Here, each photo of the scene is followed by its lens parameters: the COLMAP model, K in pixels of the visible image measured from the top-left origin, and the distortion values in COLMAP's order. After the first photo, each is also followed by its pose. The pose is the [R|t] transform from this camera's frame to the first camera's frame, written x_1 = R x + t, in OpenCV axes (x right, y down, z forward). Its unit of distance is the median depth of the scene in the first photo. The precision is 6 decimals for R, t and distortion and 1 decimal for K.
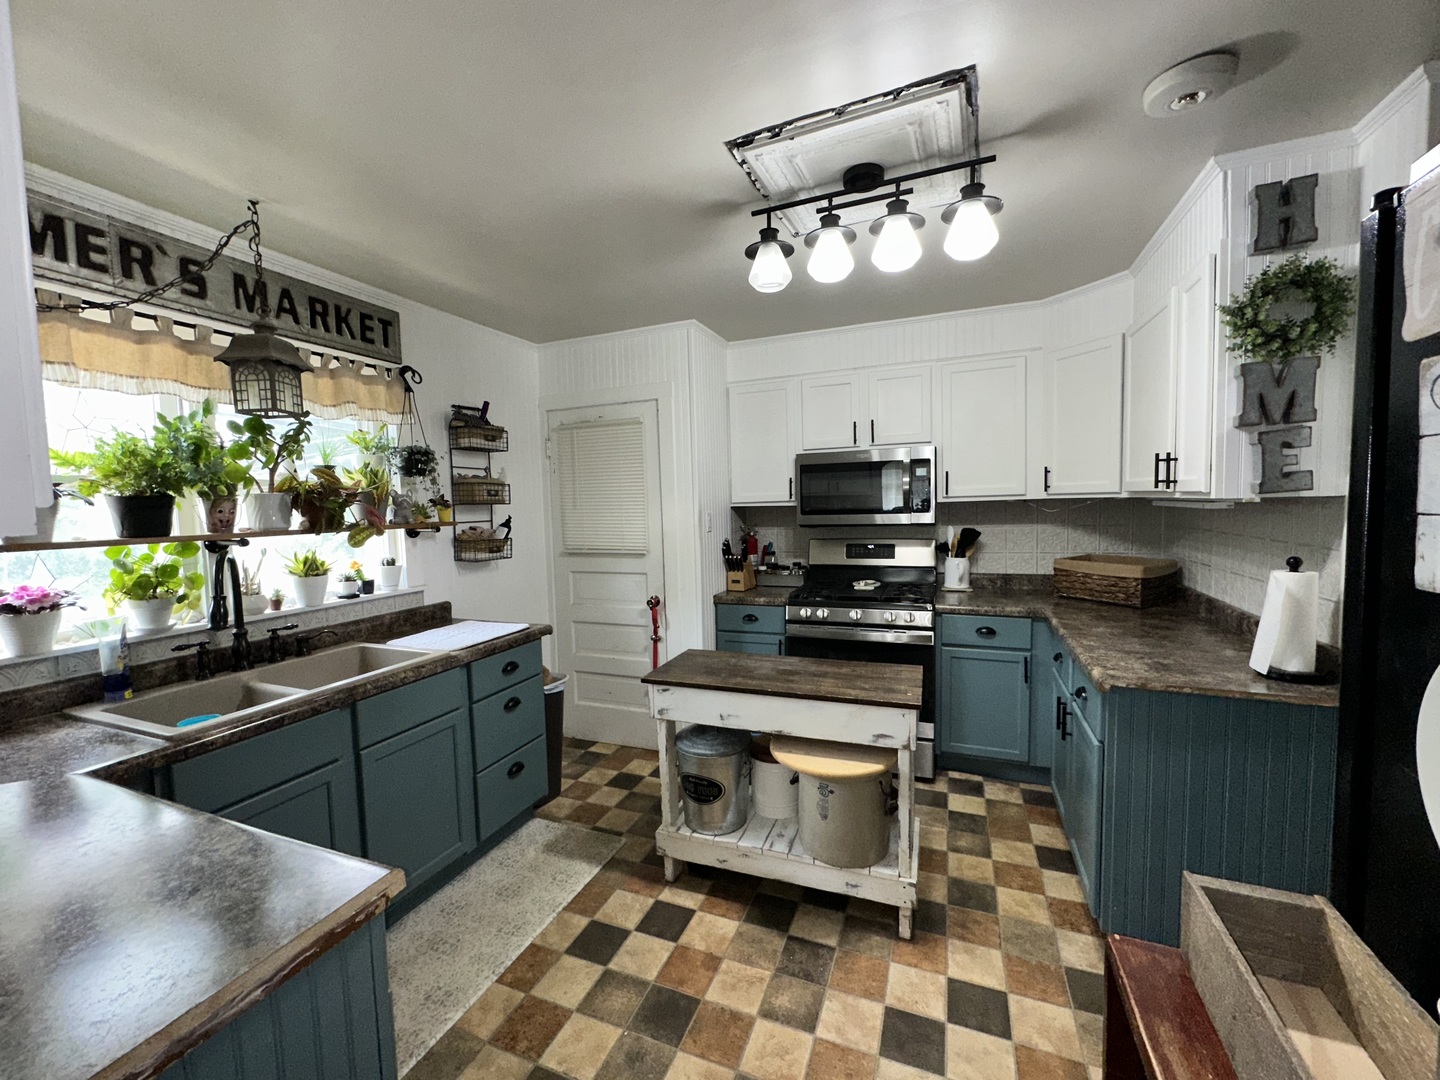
lens RADIAL K [[577.1, 0, 718.0], [0, 577.1, 542.1], [0, 0, 1]] dist [-0.005965, 0.001584]
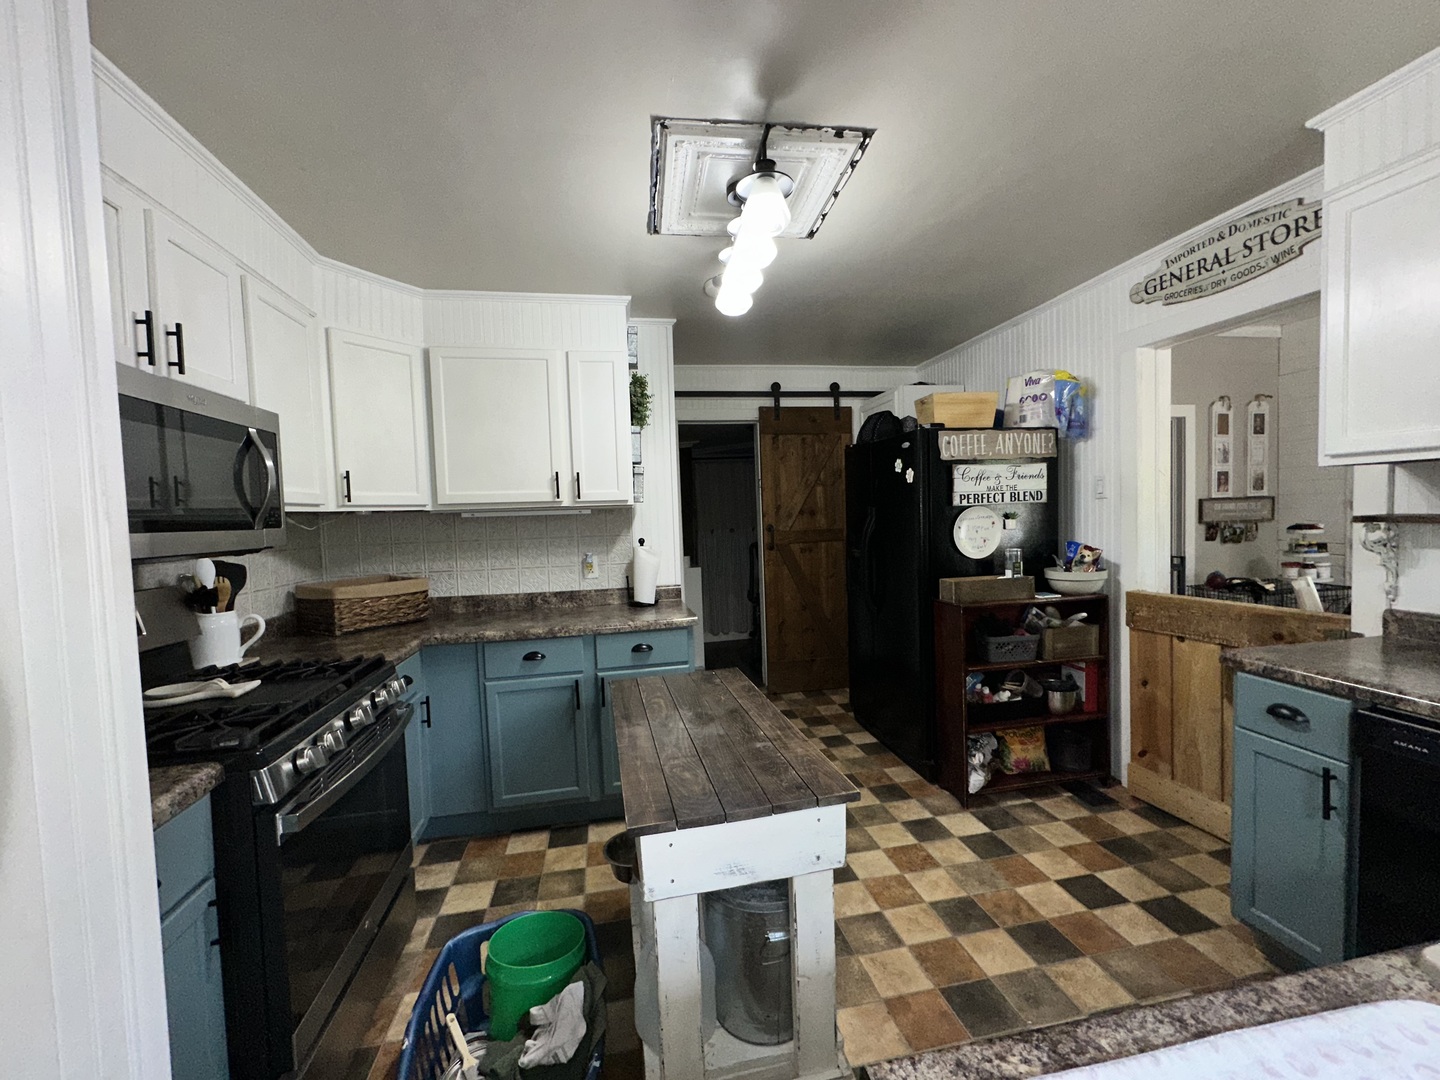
lens RADIAL K [[577.1, 0, 715.5], [0, 577.1, 542.0], [0, 0, 1]] dist [-0.005965, 0.001584]
pose [[-0.542349, 0.008298, 0.840112, -0.503560], [0.103868, 0.992942, 0.057246, -0.033701], [-0.833708, 0.118307, -0.539383, 1.364095]]
